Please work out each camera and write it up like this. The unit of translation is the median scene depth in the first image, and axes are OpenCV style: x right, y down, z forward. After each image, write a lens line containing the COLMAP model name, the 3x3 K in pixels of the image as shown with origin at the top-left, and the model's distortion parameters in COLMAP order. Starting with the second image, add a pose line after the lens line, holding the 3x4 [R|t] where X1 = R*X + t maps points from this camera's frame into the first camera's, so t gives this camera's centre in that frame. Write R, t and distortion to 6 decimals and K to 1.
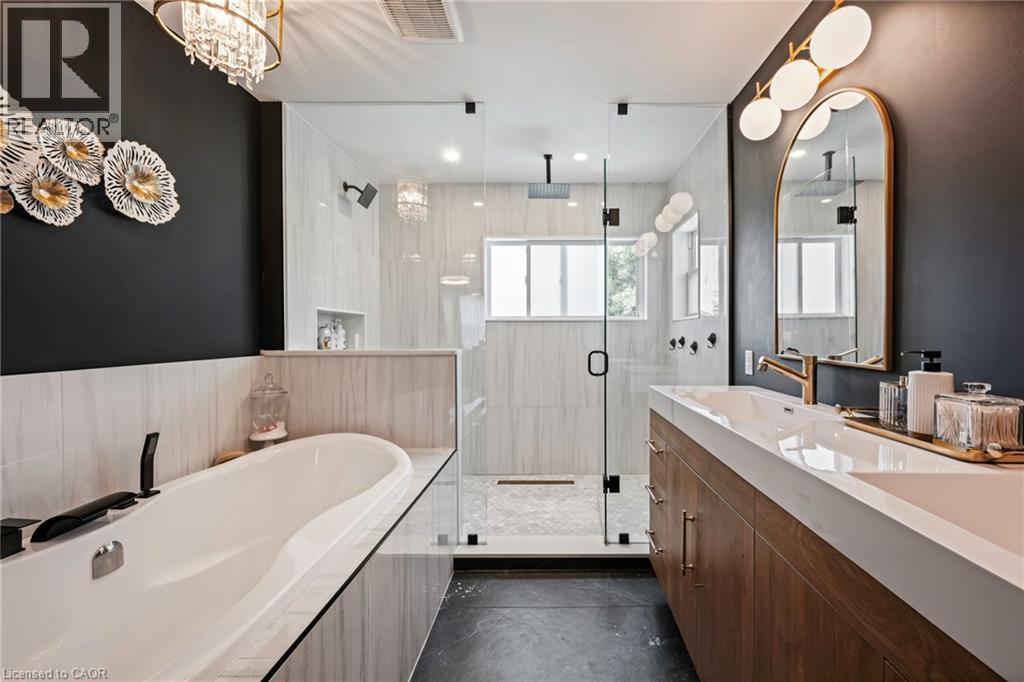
lens RADIAL K [[417.7, 0, 566.6], [0, 417.7, 338.3], [0, 0, 1]] dist [0.001318, 0.000009]
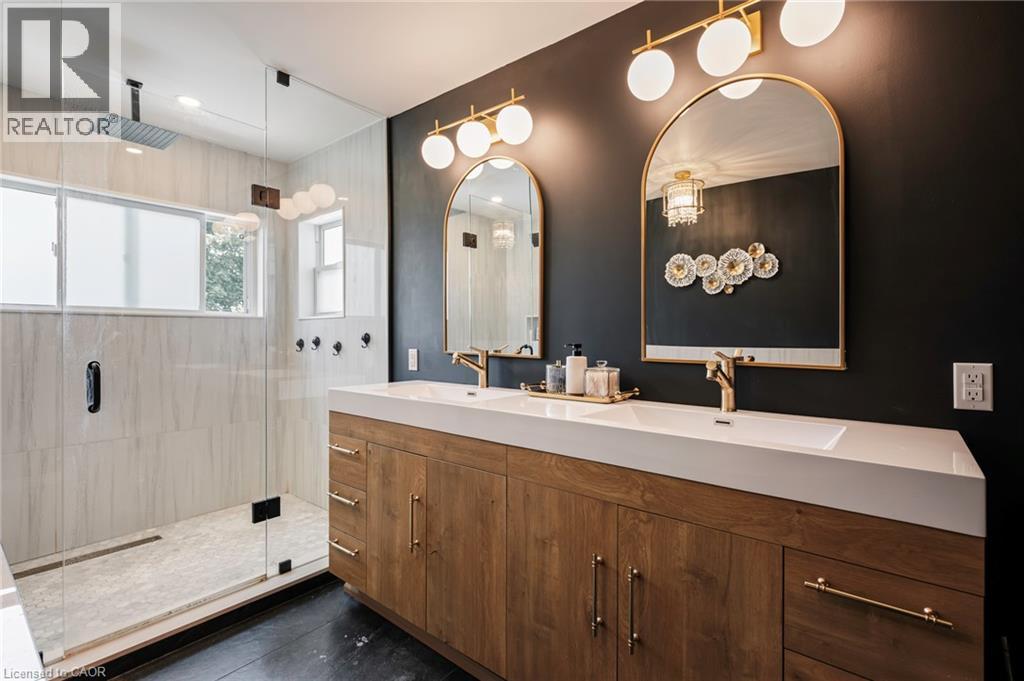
lens RADIAL K [[458.2, 0, 518.3], [0, 458.2, 334.6], [0, 0, 1]] dist [-0.001514, -0.000166]
pose [[0.633446, 0.001217, 0.773786, -0.297399], [0.006693, 0.999953, -0.007052, 0.001966], [-0.773758, 0.009646, 0.633408, 0.008225]]
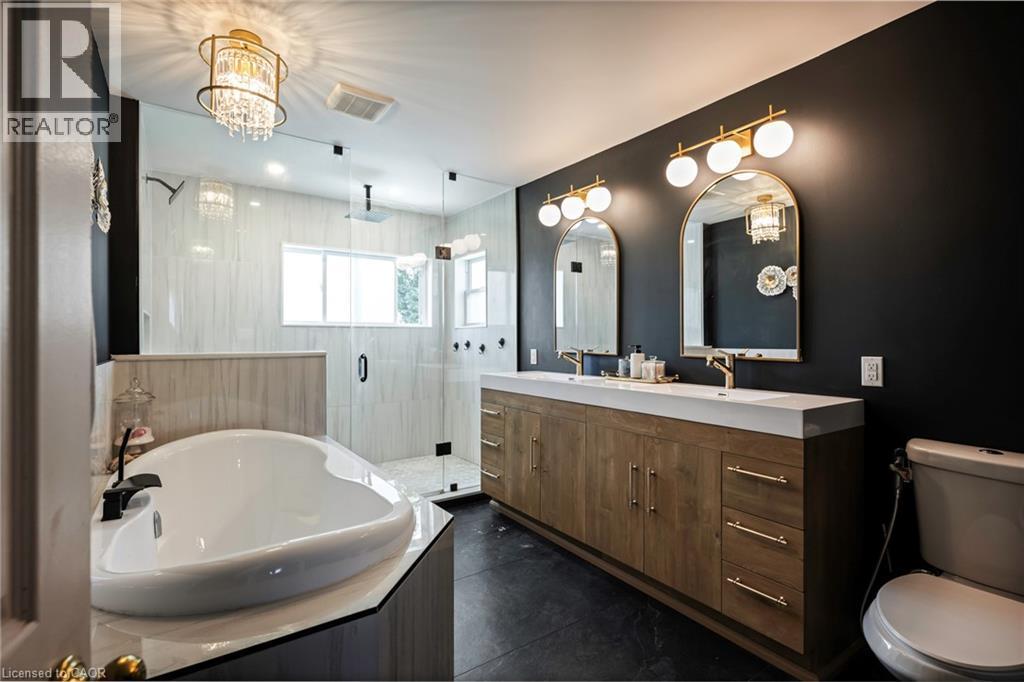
lens RADIAL K [[482.0, 0, 507.2], [0, 482.0, 336.5], [0, 0, 1]] dist [-0.001133, -0.000257]
pose [[0.828563, 0.003786, 0.559882, -0.607453], [0.004944, 0.999889, -0.014079, 0.006367], [-0.559873, 0.014433, 0.828453, -0.418415]]
